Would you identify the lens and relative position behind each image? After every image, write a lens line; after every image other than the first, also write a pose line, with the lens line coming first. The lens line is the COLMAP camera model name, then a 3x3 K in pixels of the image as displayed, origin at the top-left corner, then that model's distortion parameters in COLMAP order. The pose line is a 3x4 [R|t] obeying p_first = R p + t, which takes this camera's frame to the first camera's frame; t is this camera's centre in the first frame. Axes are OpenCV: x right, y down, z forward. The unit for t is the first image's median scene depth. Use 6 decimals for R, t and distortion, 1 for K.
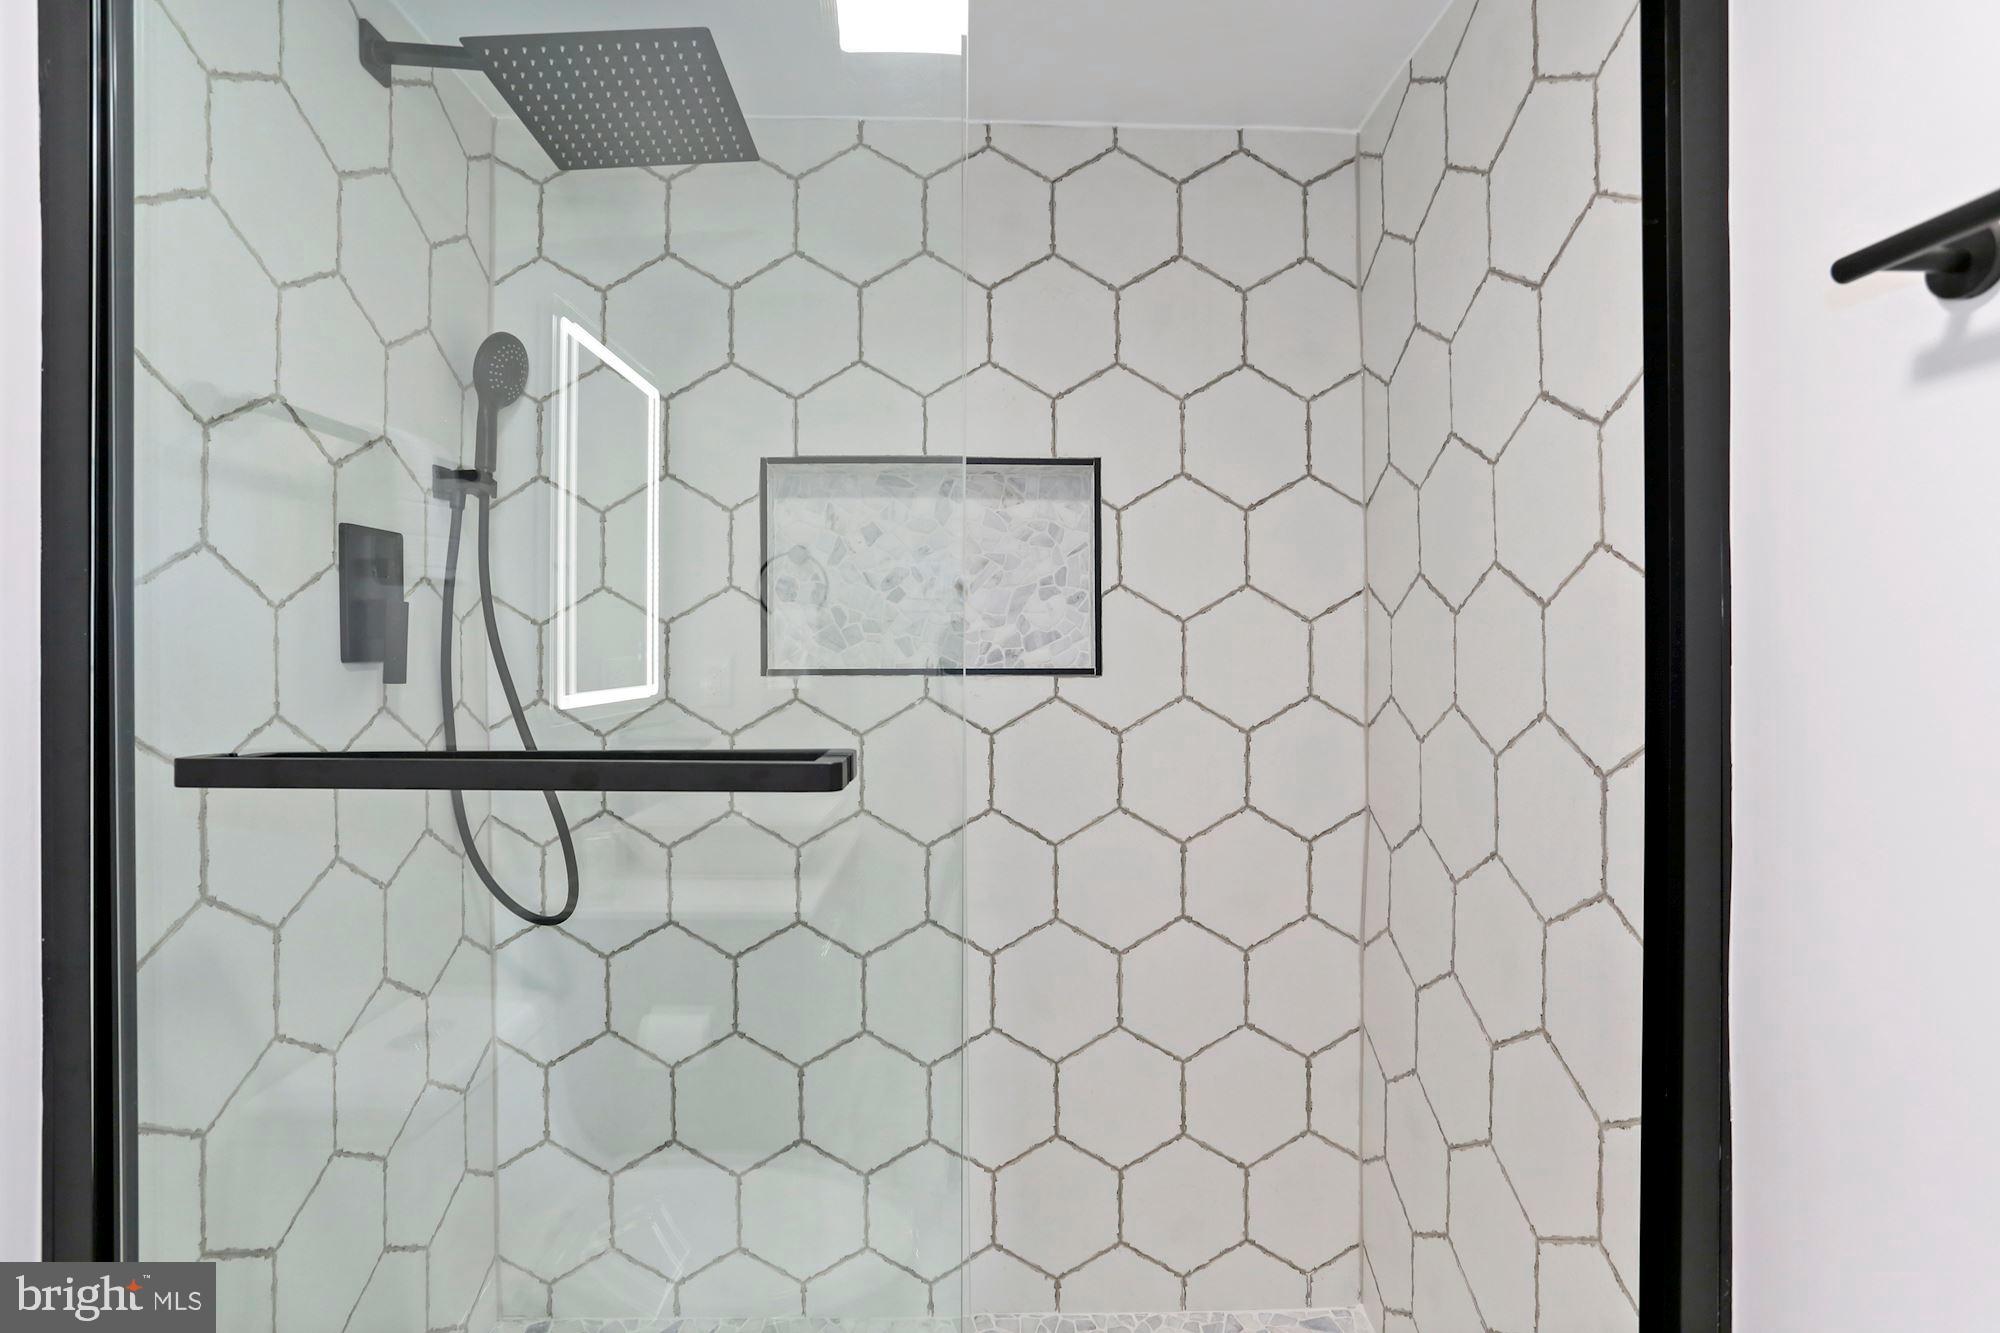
lens RADIAL K [[978.3, 0, 988.5], [0, 978.3, 649.6], [0, 0, 1]] dist [-0.047471, 0.028308]
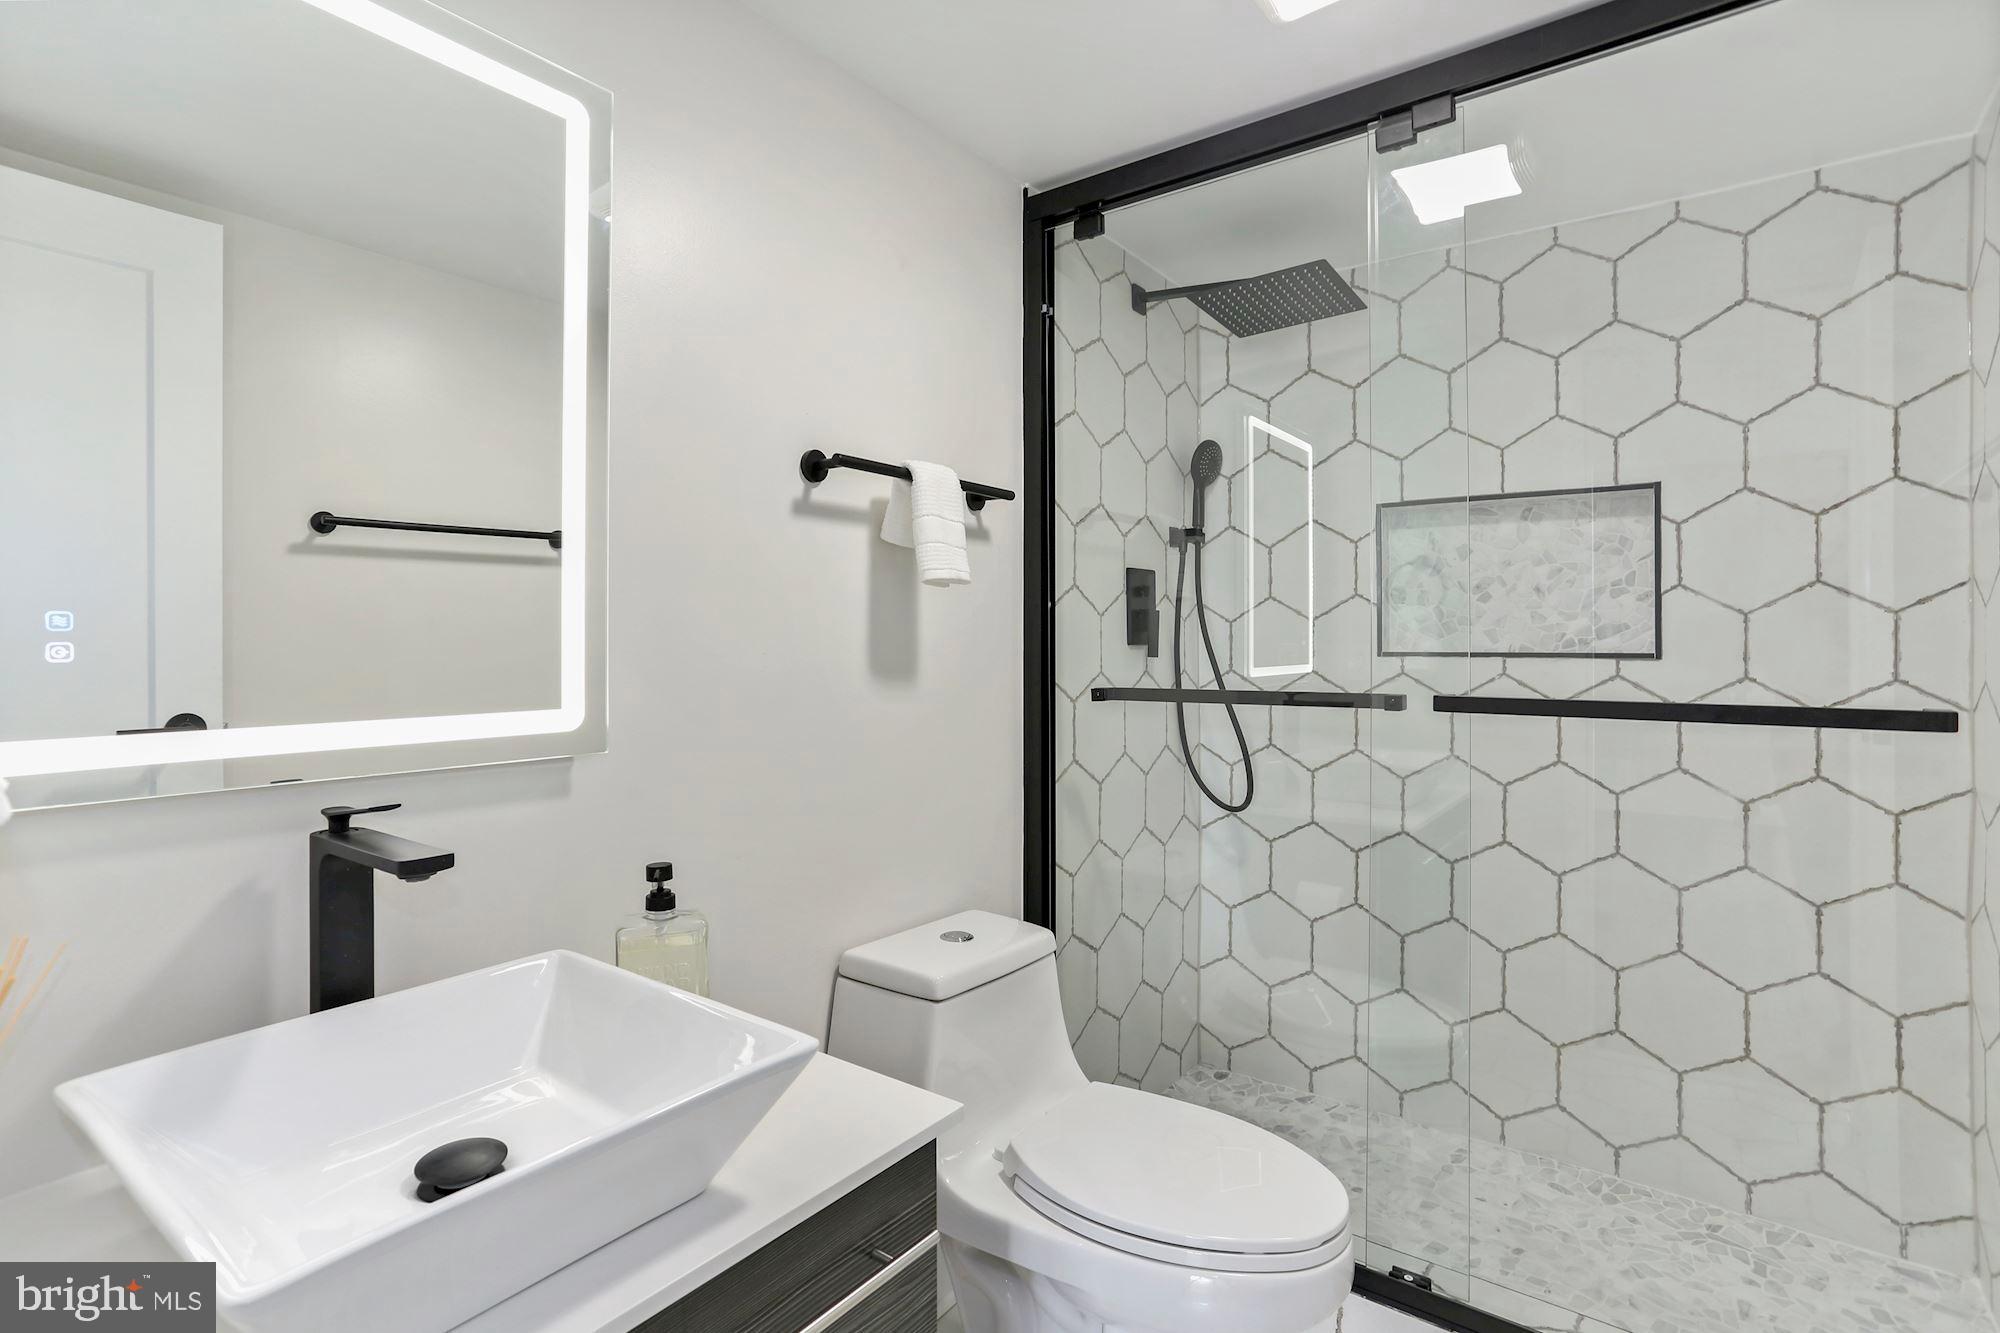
lens RADIAL K [[978.3, 0, 968.0], [0, 978.3, 642.3], [0, 0, 1]] dist [-0.047471, 0.028308]
pose [[0.767622, 0.002580, -0.640898, 0.220441], [-0.001647, 0.999997, 0.002053, 0.004012], [0.640901, -0.000520, 0.767623, -0.479928]]
